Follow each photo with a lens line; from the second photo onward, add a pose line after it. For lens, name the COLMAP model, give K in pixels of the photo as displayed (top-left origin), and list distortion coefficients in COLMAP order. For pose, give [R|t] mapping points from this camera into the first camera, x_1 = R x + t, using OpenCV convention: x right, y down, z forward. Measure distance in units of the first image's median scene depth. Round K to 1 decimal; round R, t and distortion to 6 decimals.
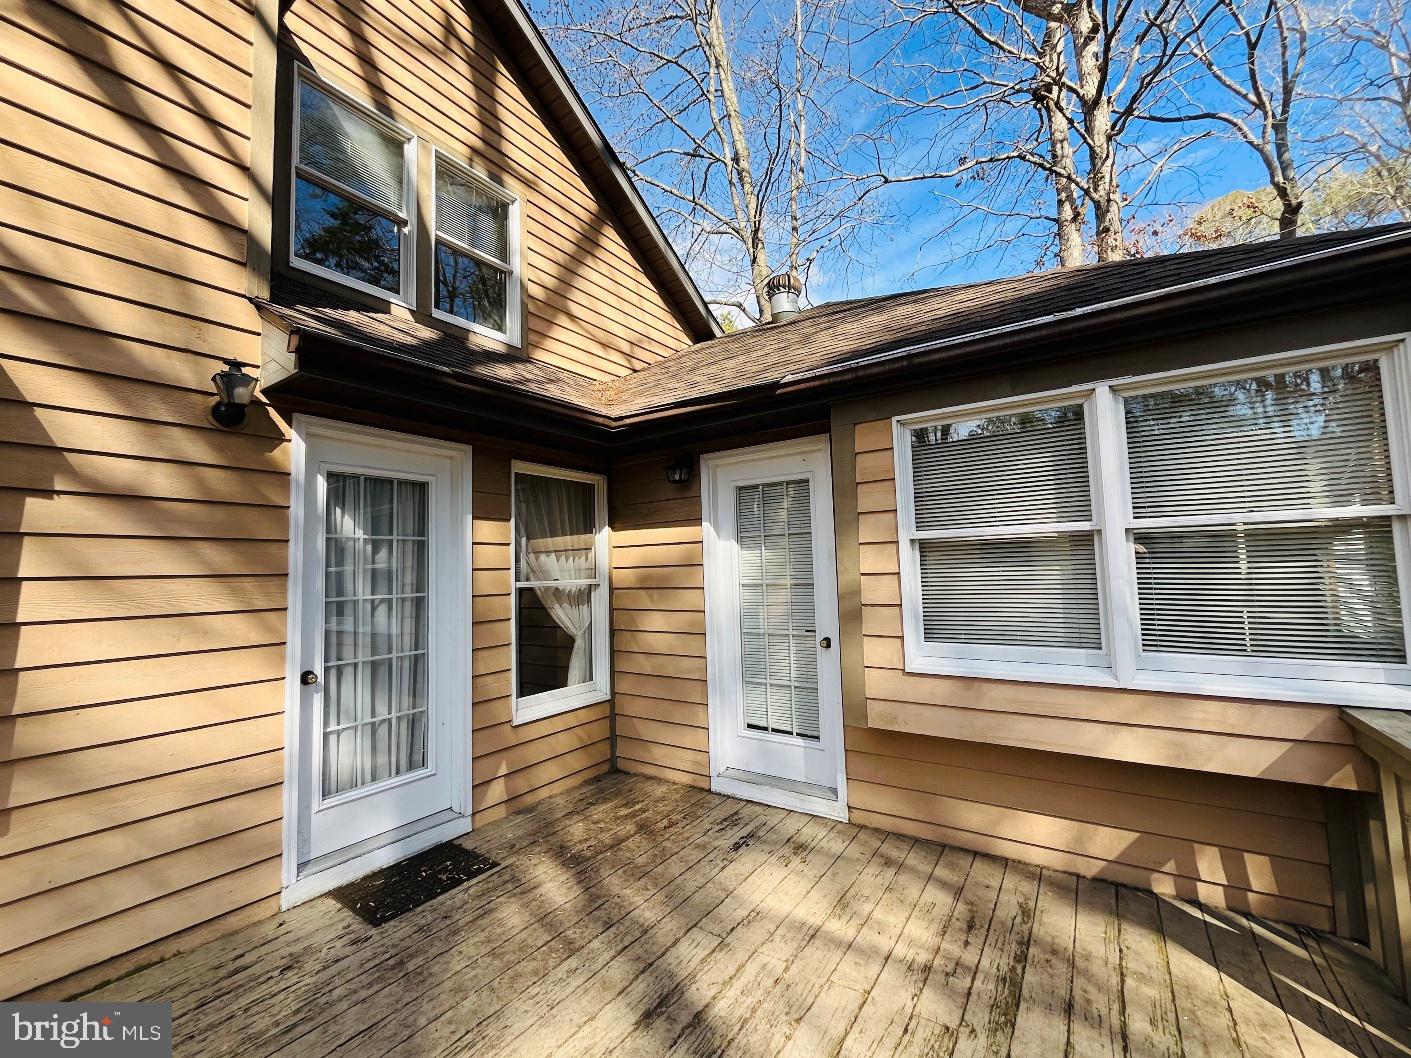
lens RADIAL K [[585.1, 0, 703.3], [0, 585.1, 534.4], [0, 0, 1]] dist [-0.001719, -0.000368]
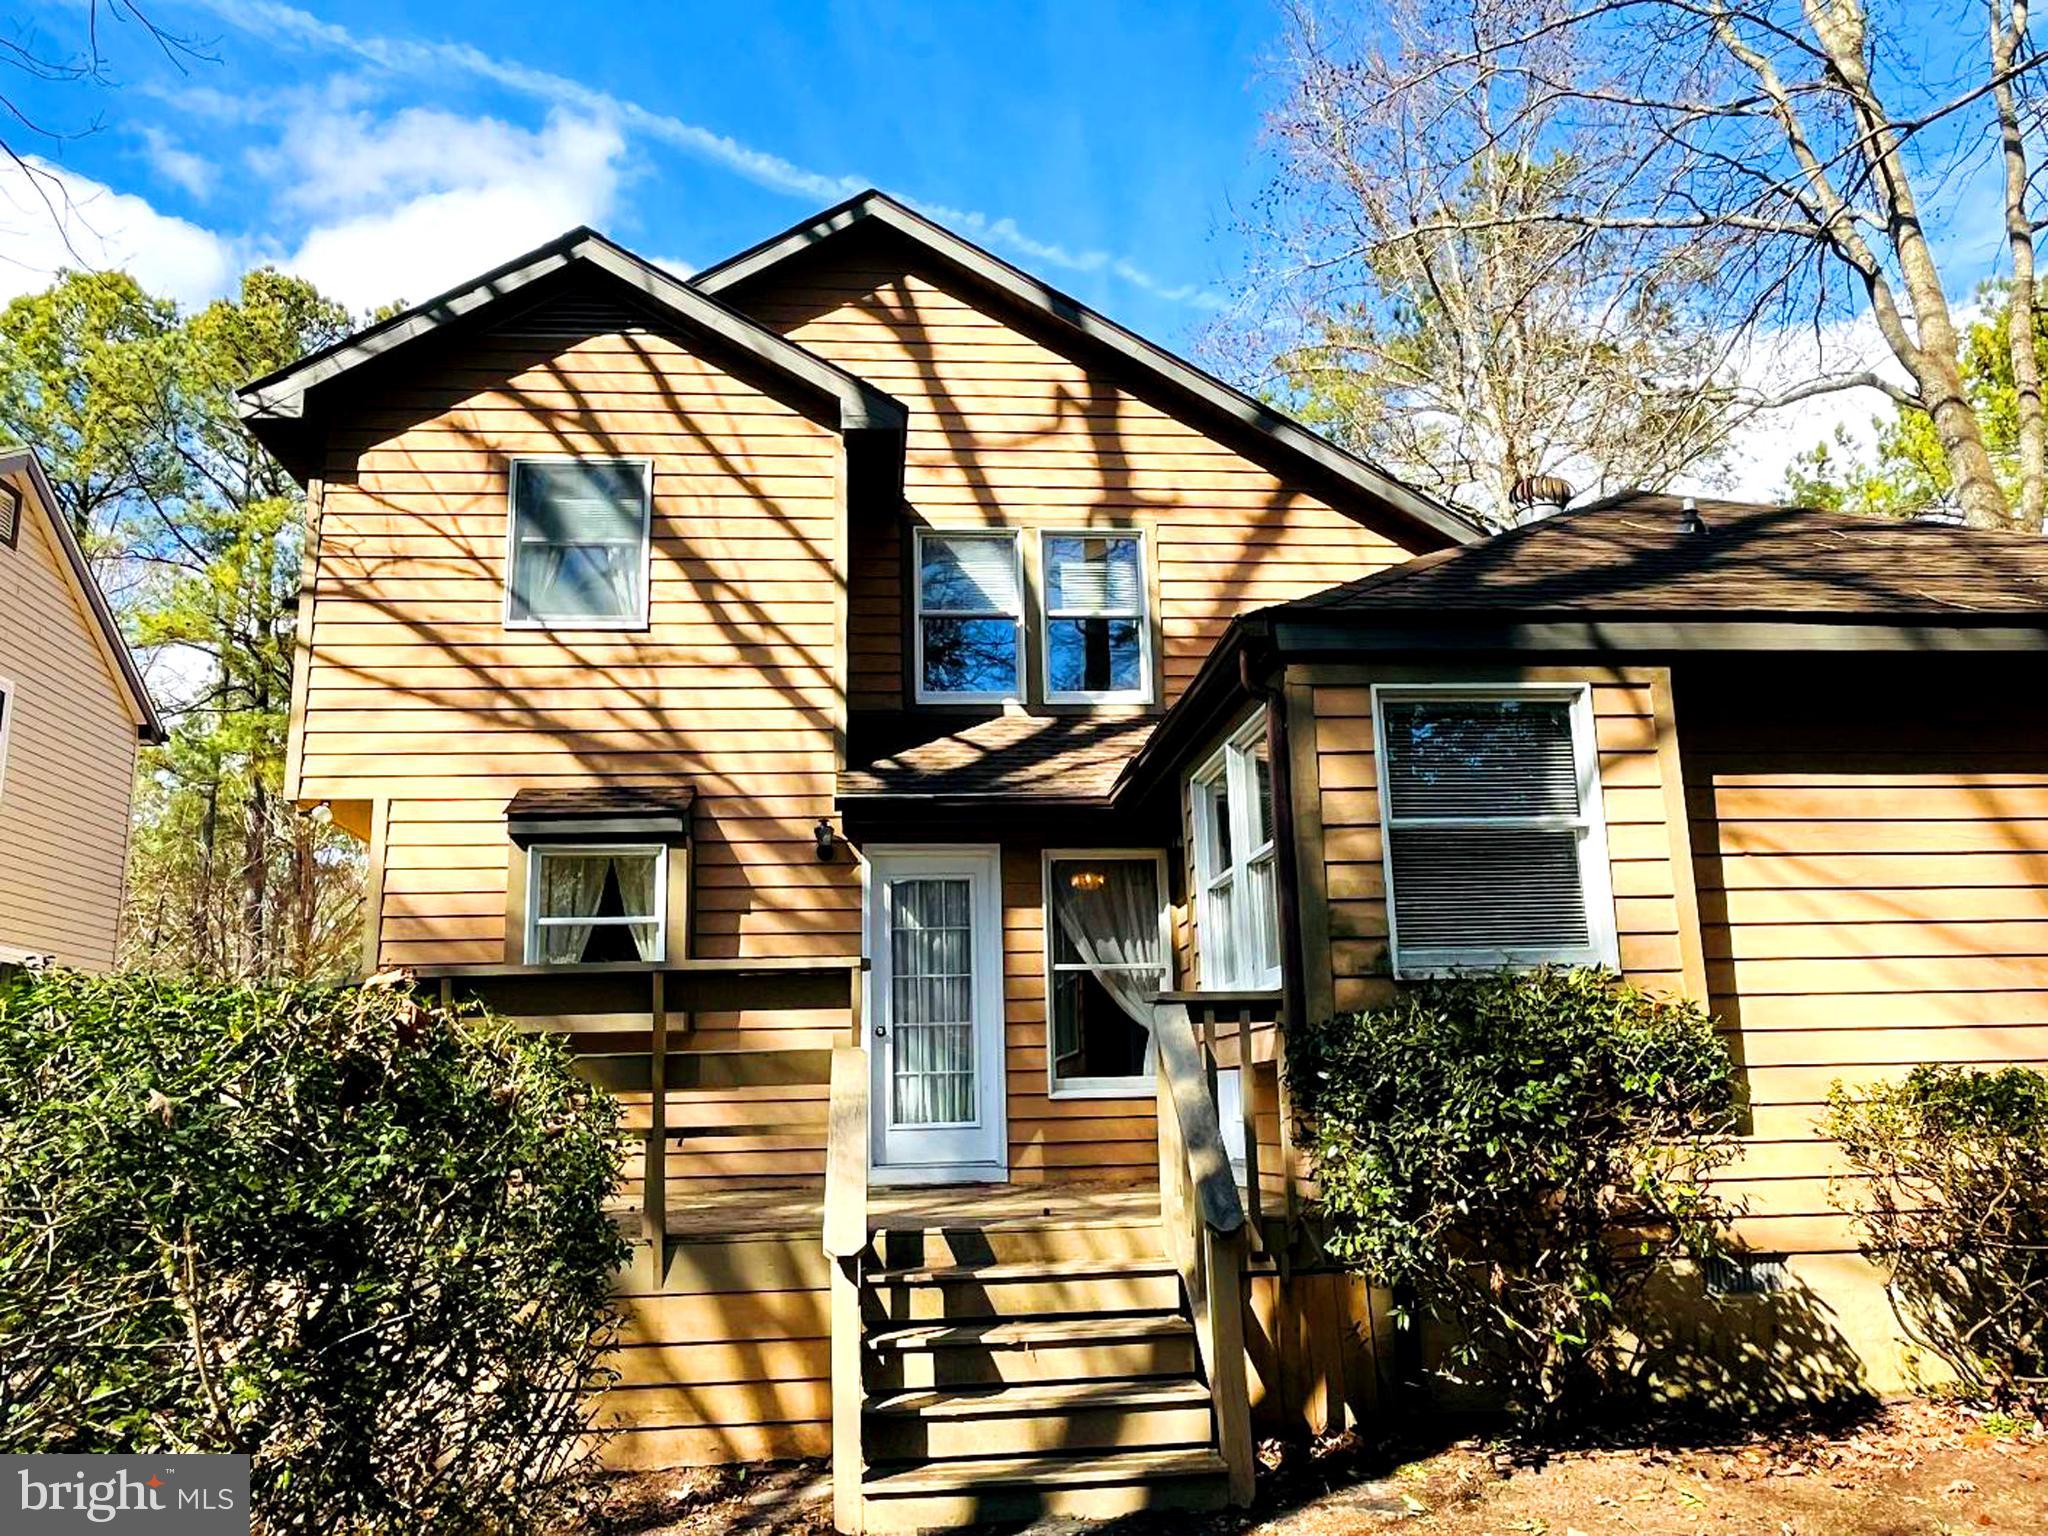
lens RADIAL K [[1500.2, 0, 1024.0], [0, 1500.2, 768.0], [0, 0, 1]] dist [0.002712, 0.000877]
pose [[0.646427, -0.142669, -0.749518, 1.741581], [0.052415, 0.988345, -0.142924, 0.115647], [0.761174, 0.053104, 0.646371, -0.817726]]
